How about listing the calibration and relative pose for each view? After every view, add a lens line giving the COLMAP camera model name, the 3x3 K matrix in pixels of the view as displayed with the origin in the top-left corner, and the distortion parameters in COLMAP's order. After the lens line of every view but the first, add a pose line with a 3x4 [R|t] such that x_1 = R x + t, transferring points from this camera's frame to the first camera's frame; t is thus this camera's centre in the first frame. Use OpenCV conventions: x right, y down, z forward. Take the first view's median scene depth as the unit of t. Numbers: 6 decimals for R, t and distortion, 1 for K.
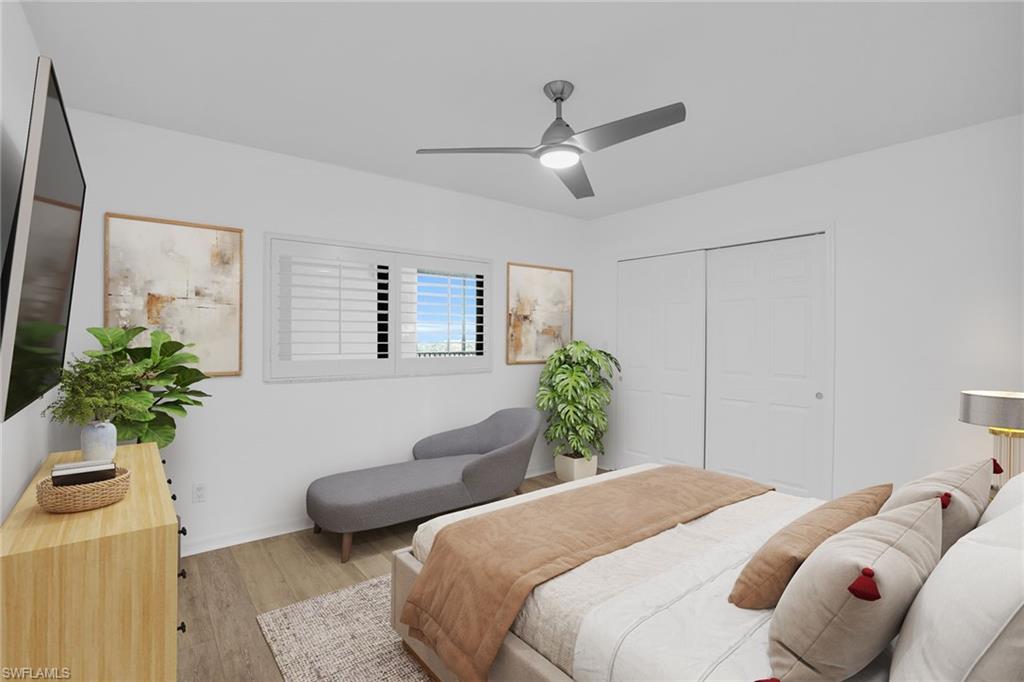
lens RADIAL K [[481.9, 0, 510.8], [0, 481.9, 340.5], [0, 0, 1]] dist [-0.000599, 0.000015]
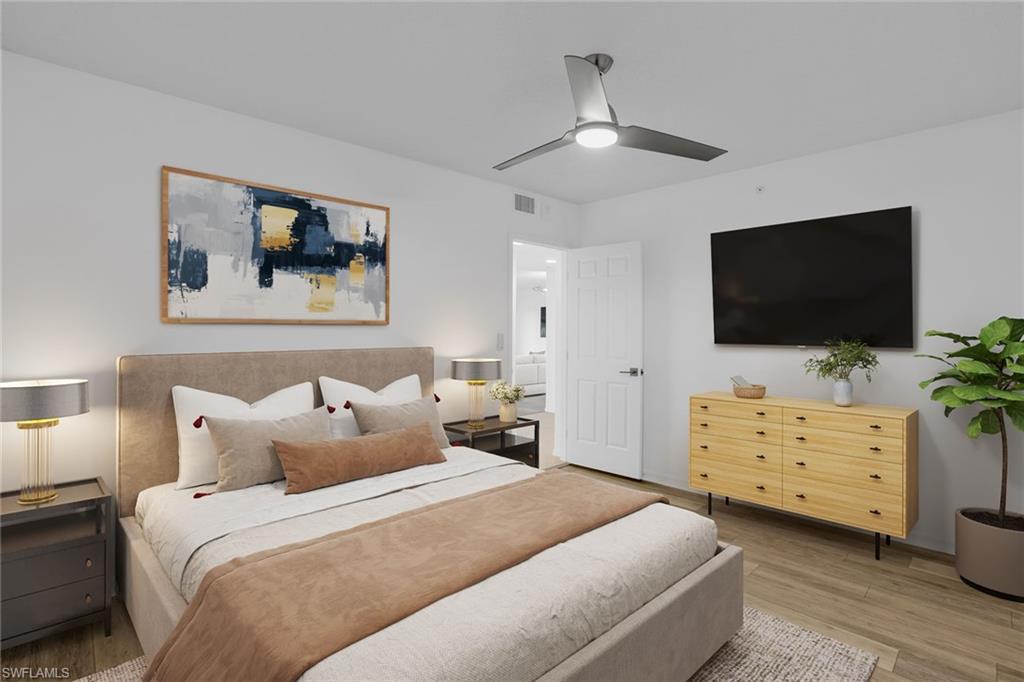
lens RADIAL K [[481.9, 0, 512.5], [0, 481.9, 338.0], [0, 0, 1]] dist [-0.000599, 0.000015]
pose [[-0.988028, 0.001237, -0.154270, 0.293265], [0.000539, 0.999989, 0.004567, 0.027505], [0.154274, 0.004429, -0.988018, 1.682994]]
